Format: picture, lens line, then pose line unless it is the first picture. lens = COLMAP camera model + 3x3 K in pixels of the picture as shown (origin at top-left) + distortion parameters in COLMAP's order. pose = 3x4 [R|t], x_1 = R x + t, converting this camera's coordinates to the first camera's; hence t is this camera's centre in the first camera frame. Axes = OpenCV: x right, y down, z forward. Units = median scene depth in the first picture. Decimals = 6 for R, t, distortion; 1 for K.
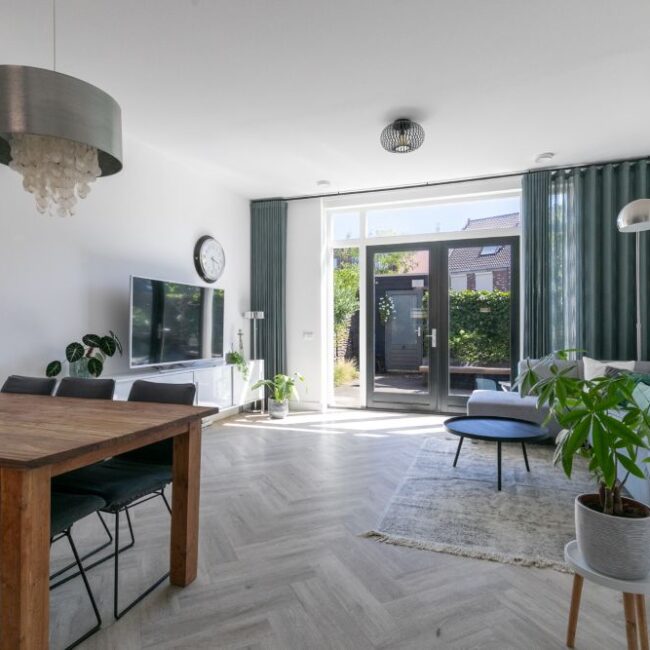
lens RADIAL K [[446.2, 0, 338.9], [0, 446.2, 325.6], [0, 0, 1]] dist [0.016985, -0.007025]
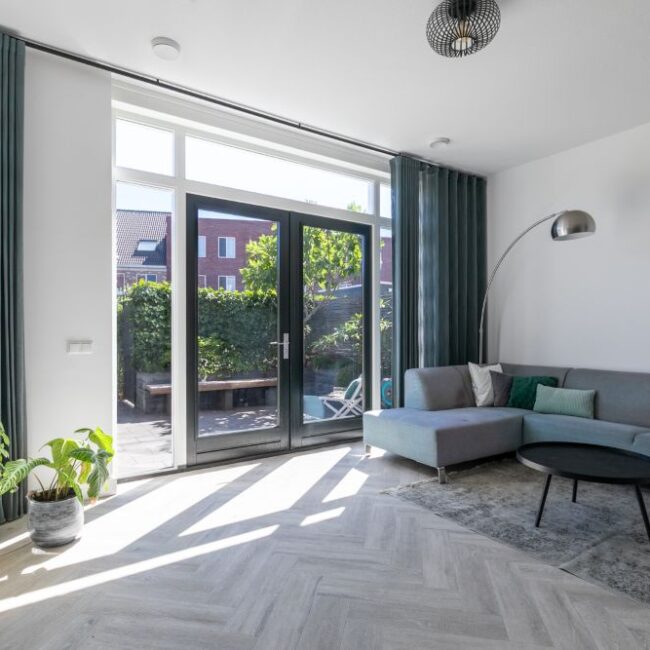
lens RADIAL K [[446.2, 0, 319.0], [0, 446.2, 327.2], [0, 0, 1]] dist [0.016985, -0.007025]
pose [[0.624404, 0.012444, 0.781003, -0.342868], [-0.004571, 0.999914, -0.012277, 0.006938], [-0.781088, 0.004096, 0.624407, 0.579355]]
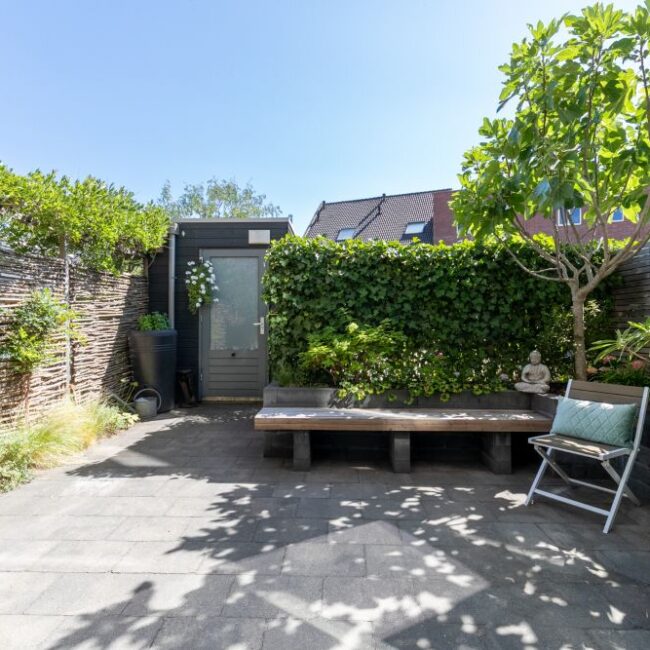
lens RADIAL K [[446.2, 0, 324.3], [0, 446.2, 326.3], [0, 0, 1]] dist [0.016985, -0.007025]
pose [[0.956817, -0.004073, 0.290662, 0.208591], [-0.001425, 0.999824, 0.018703, 0.008944], [-0.290687, -0.018310, 0.956643, 1.006537]]
